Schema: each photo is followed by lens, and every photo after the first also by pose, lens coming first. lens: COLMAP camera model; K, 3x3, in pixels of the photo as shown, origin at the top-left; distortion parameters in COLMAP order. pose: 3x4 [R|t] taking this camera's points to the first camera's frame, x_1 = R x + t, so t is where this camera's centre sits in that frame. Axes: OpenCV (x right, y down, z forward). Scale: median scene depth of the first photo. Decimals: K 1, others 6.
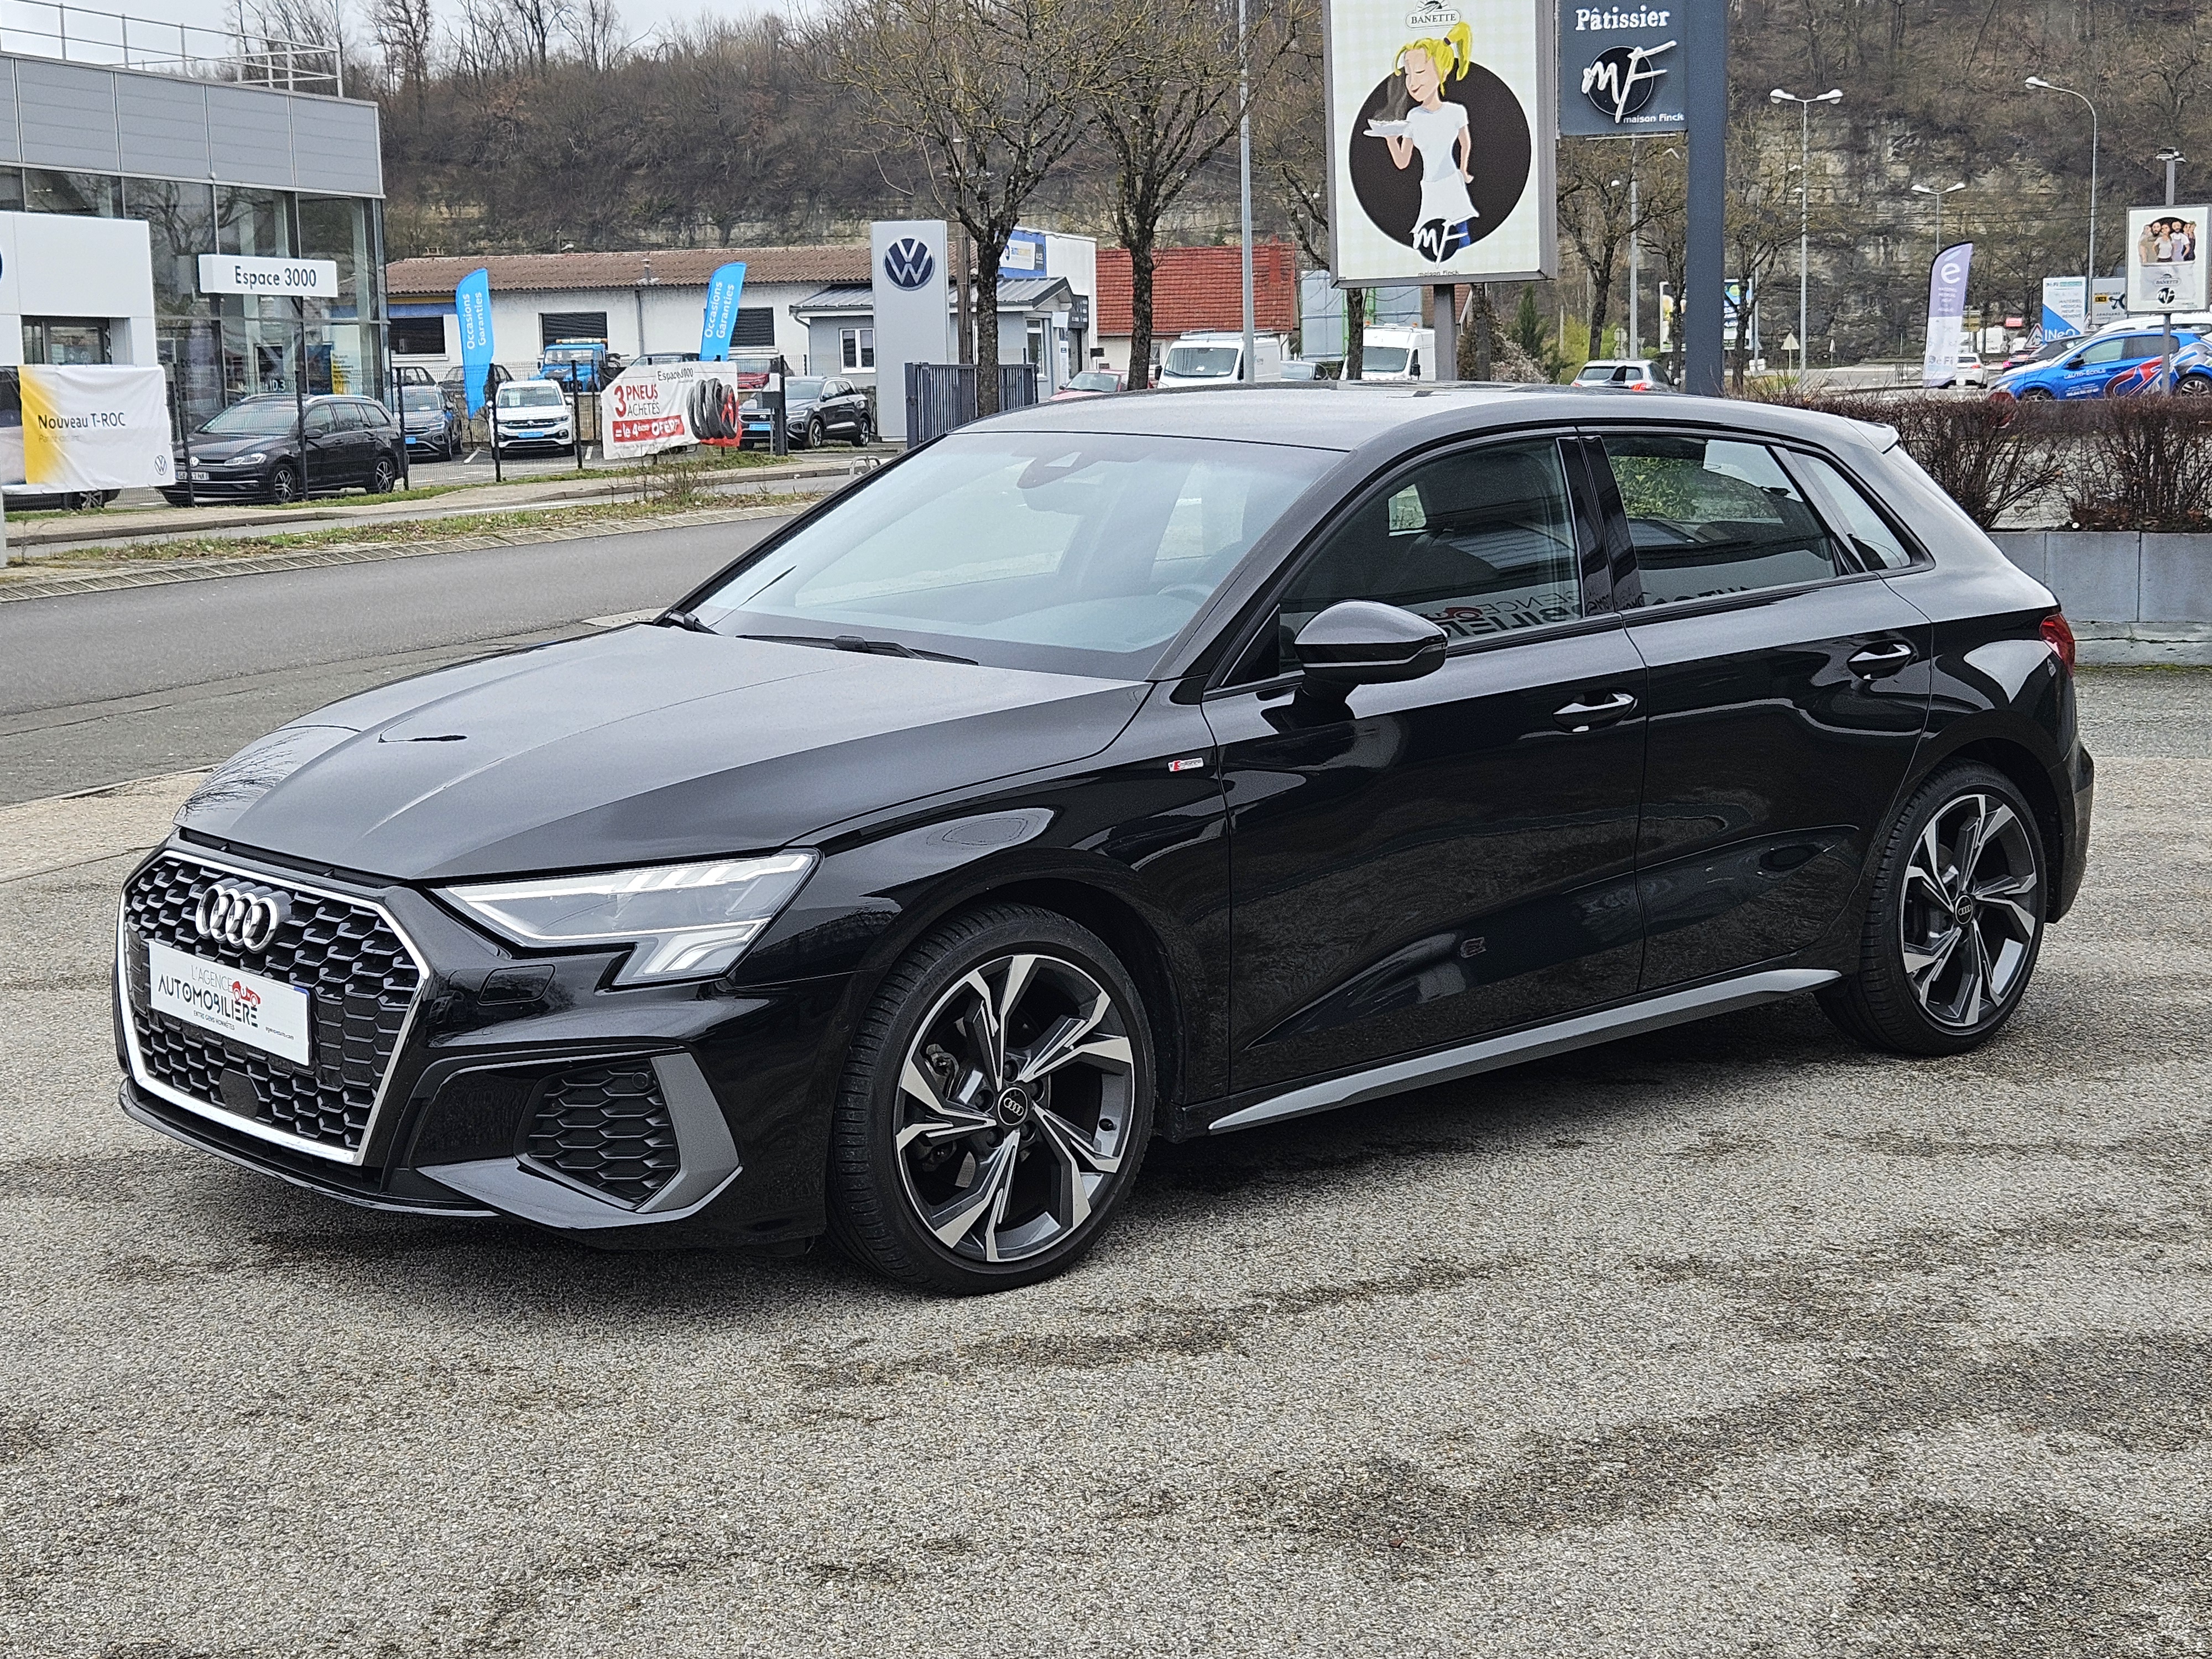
lens RADIAL K [[3344.6, 0, 1106.0], [0, 3344.6, 829.5], [0, 0, 1]] dist [0.092587, -0.098936]
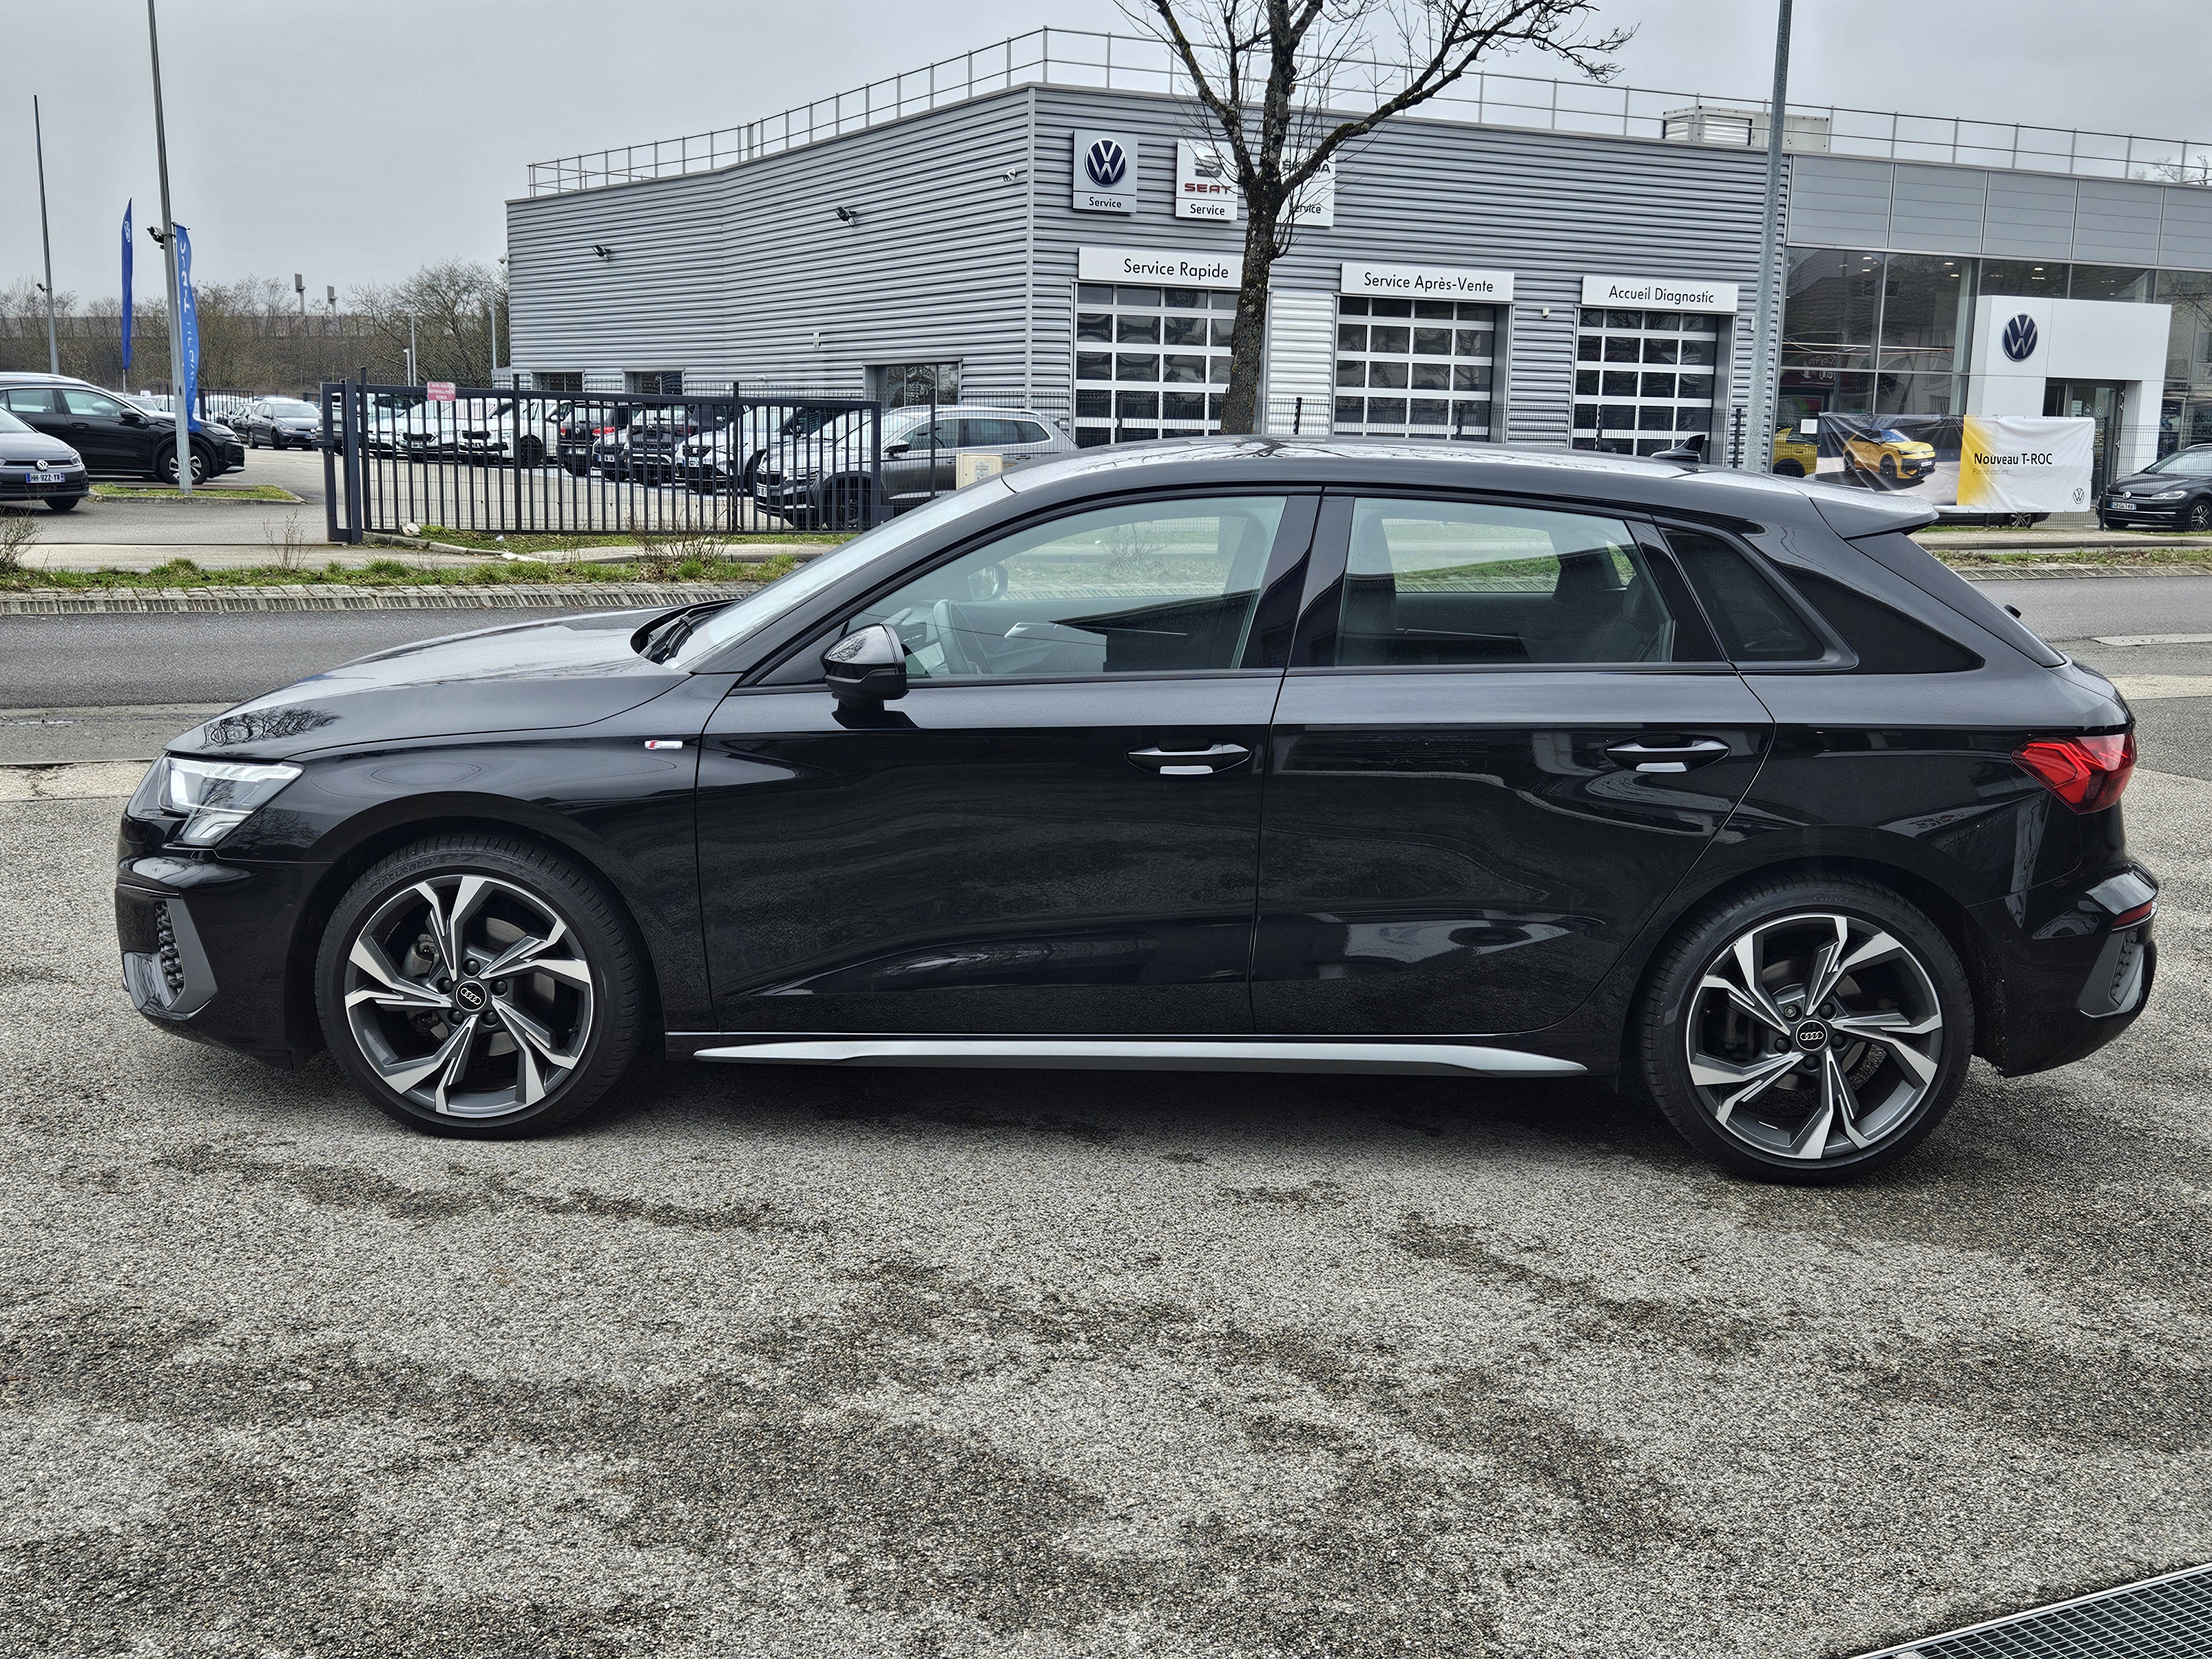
lens RADIAL K [[2434.5, 0, 1127.2], [0, 2434.5, 827.1], [0, 0, 1]] dist [0.052057, -0.040977]
pose [[0.724257, 0.149723, -0.673078, 0.743617], [-0.129323, 0.988314, 0.080689, -0.083309], [0.677294, 0.028605, 0.735157, 0.488683]]
